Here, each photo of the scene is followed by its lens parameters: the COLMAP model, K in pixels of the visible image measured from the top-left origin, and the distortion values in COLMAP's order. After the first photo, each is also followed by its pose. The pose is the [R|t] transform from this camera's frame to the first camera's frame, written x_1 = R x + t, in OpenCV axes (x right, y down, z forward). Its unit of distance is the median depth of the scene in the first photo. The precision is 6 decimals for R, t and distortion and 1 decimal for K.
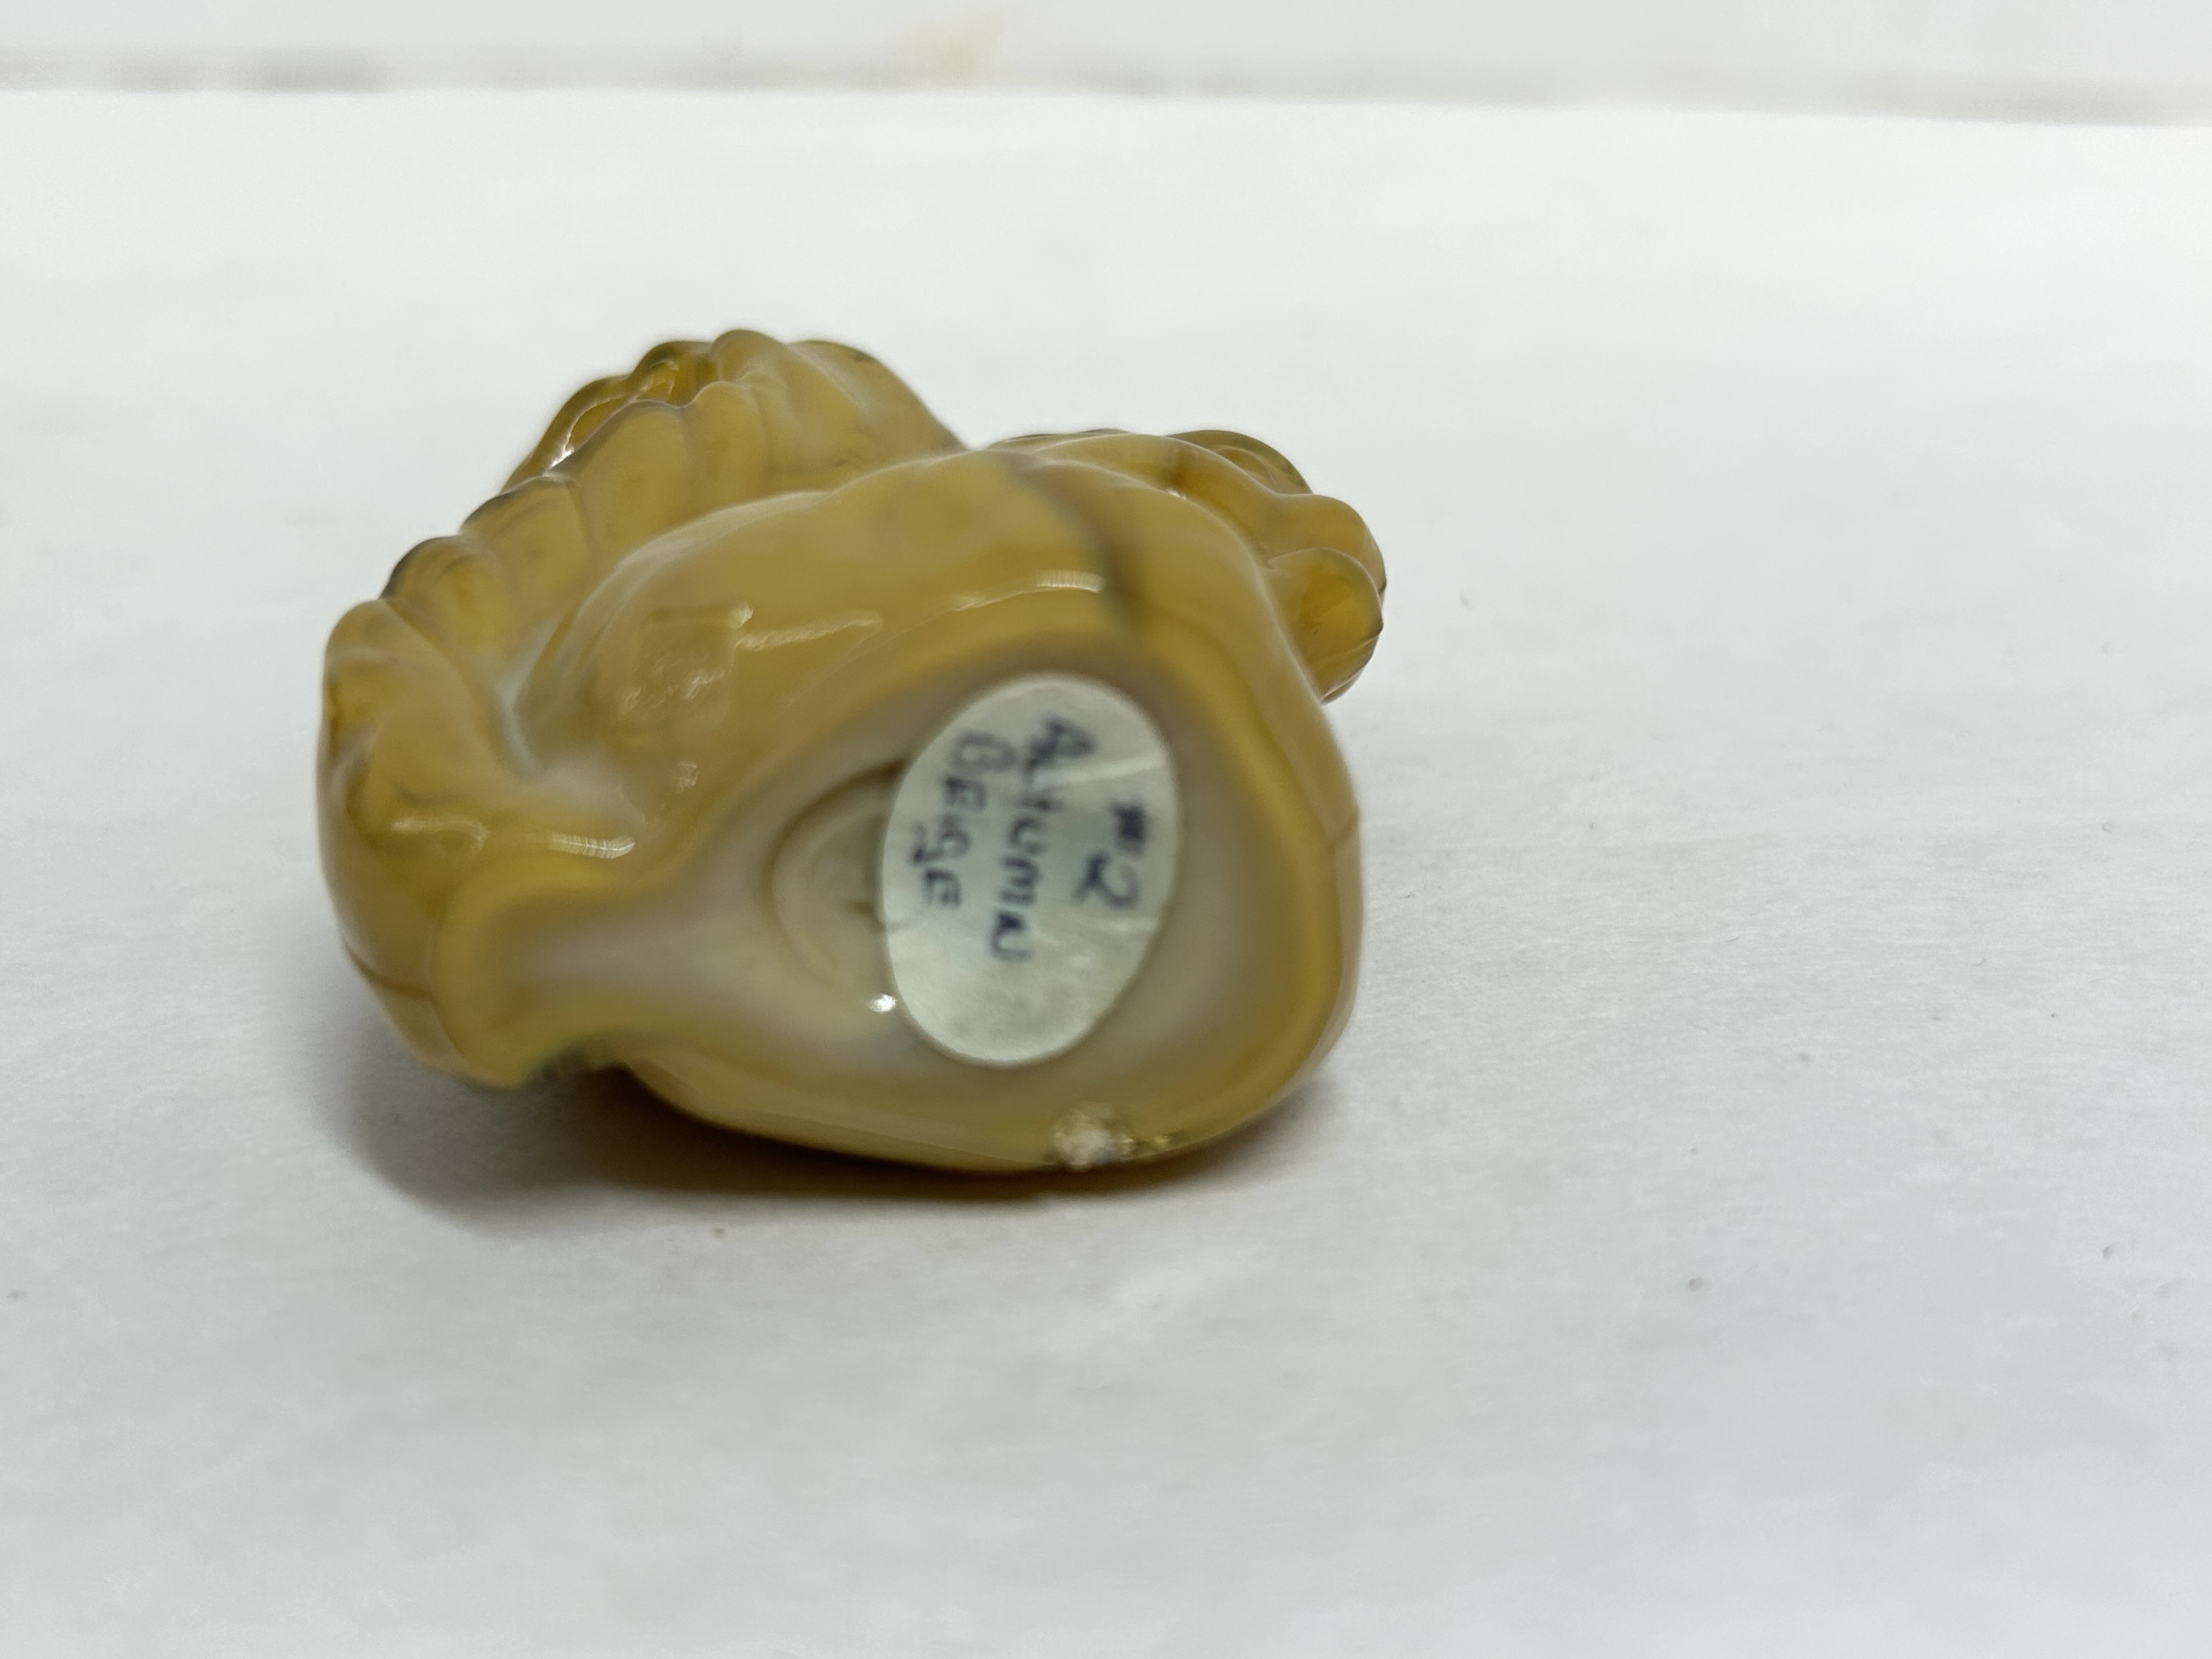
lens RADIAL K [[2335.1, 0, 1119.0], [0, 2335.1, 825.6], [0, 0, 1]] dist [0.016236, 0.000000]
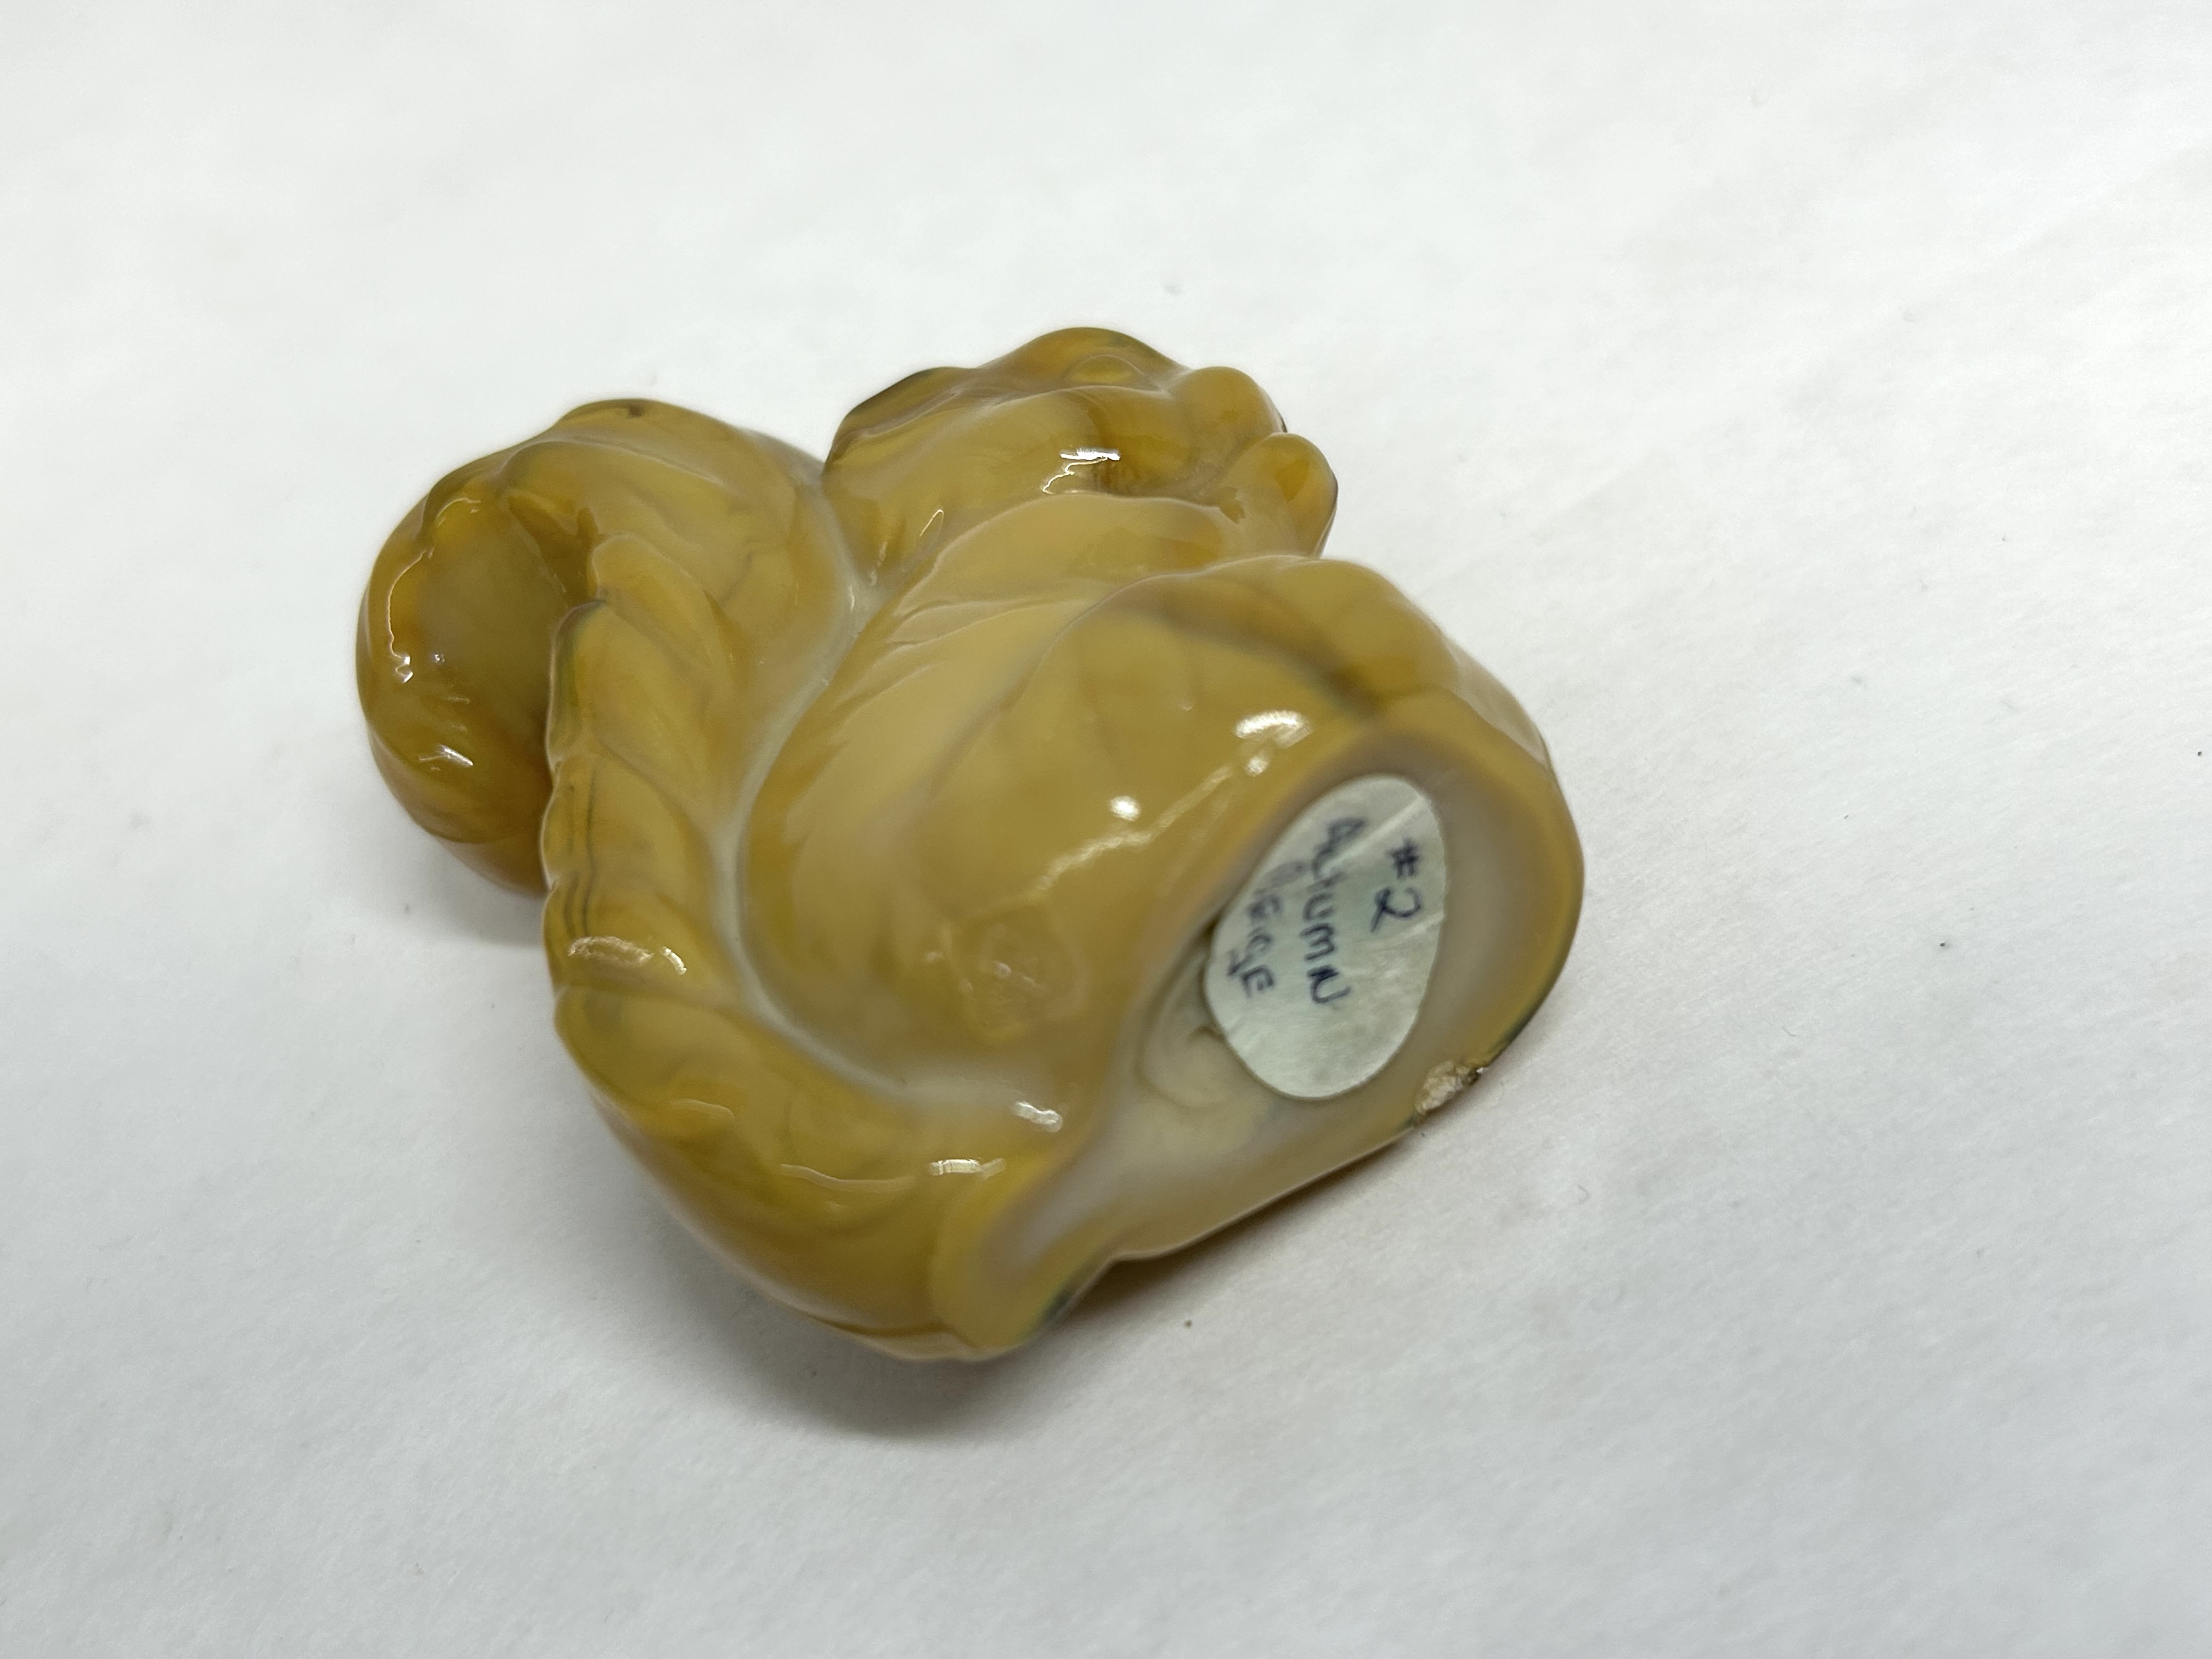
lens RADIAL K [[2335.1, 0, 1101.2], [0, 2335.1, 838.1], [0, 0, 1]] dist [0.016236, 0.000000]
pose [[0.853108, -0.493961, 0.167958, -0.288983], [0.424797, 0.844528, 0.326067, -0.415708], [-0.302910, -0.206822, 0.930307, 0.027844]]
